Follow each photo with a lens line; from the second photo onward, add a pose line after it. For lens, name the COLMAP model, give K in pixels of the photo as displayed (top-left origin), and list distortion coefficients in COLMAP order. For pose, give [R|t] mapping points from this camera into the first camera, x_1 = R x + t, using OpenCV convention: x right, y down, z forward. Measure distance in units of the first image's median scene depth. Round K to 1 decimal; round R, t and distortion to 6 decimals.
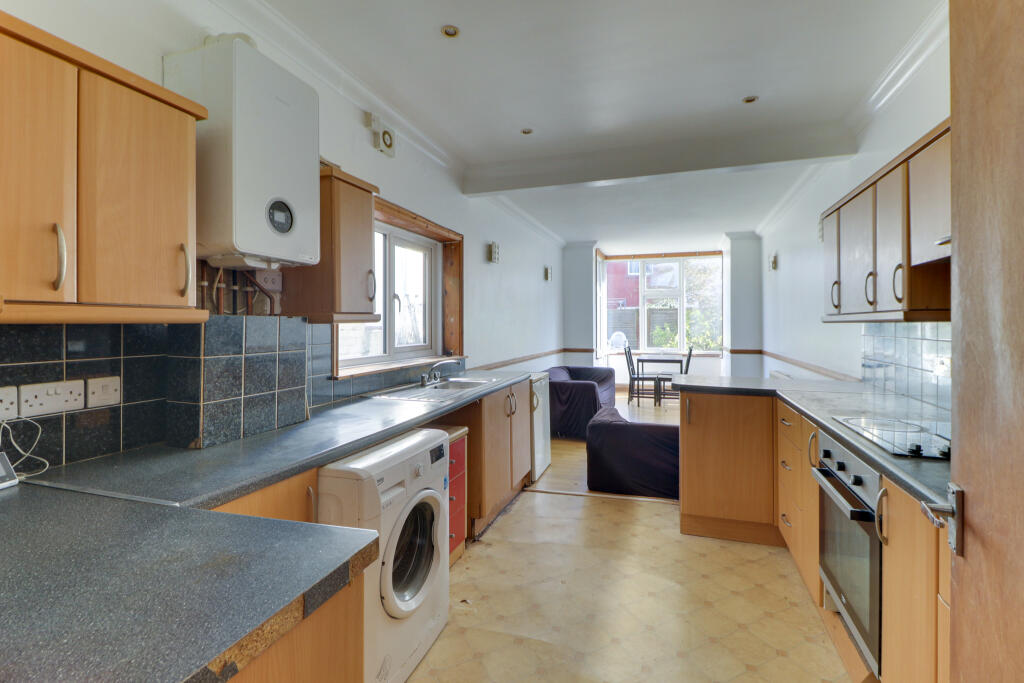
lens RADIAL K [[461.2, 0, 525.4], [0, 461.2, 326.5], [0, 0, 1]] dist [0.019121, -0.014491]
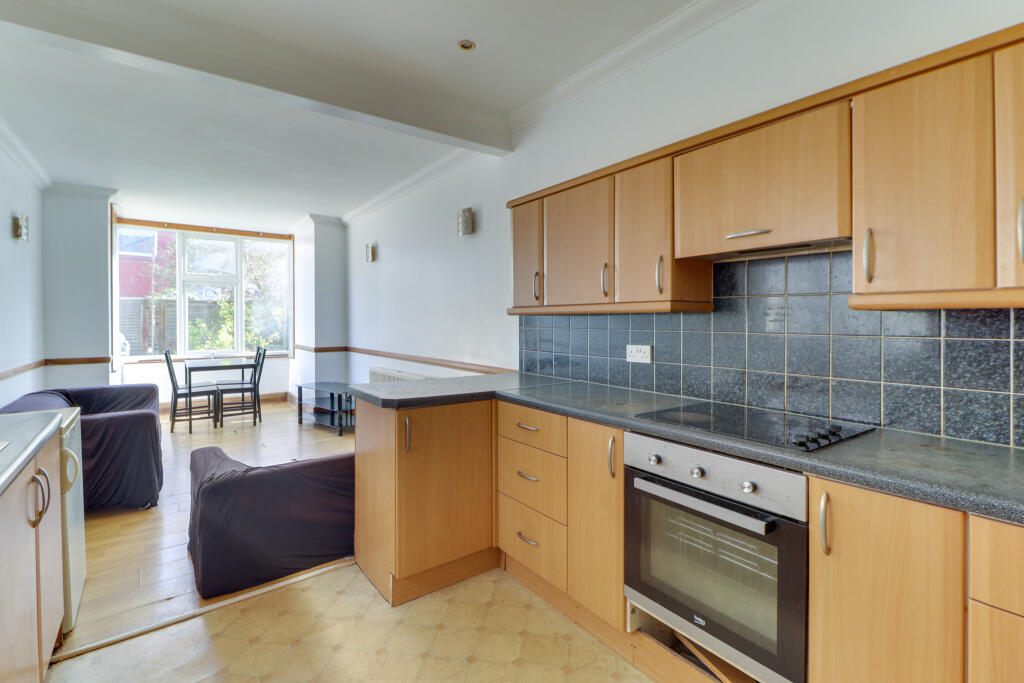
lens RADIAL K [[468.1, 0, 509.8], [0, 468.1, 319.2], [0, 0, 1]] dist [0.015371, -0.016586]
pose [[0.588887, -0.000781, 0.808215, -0.060247], [0.007328, 0.999964, -0.004373, 0.002363], [-0.808182, 0.008497, 0.588872, 0.176675]]
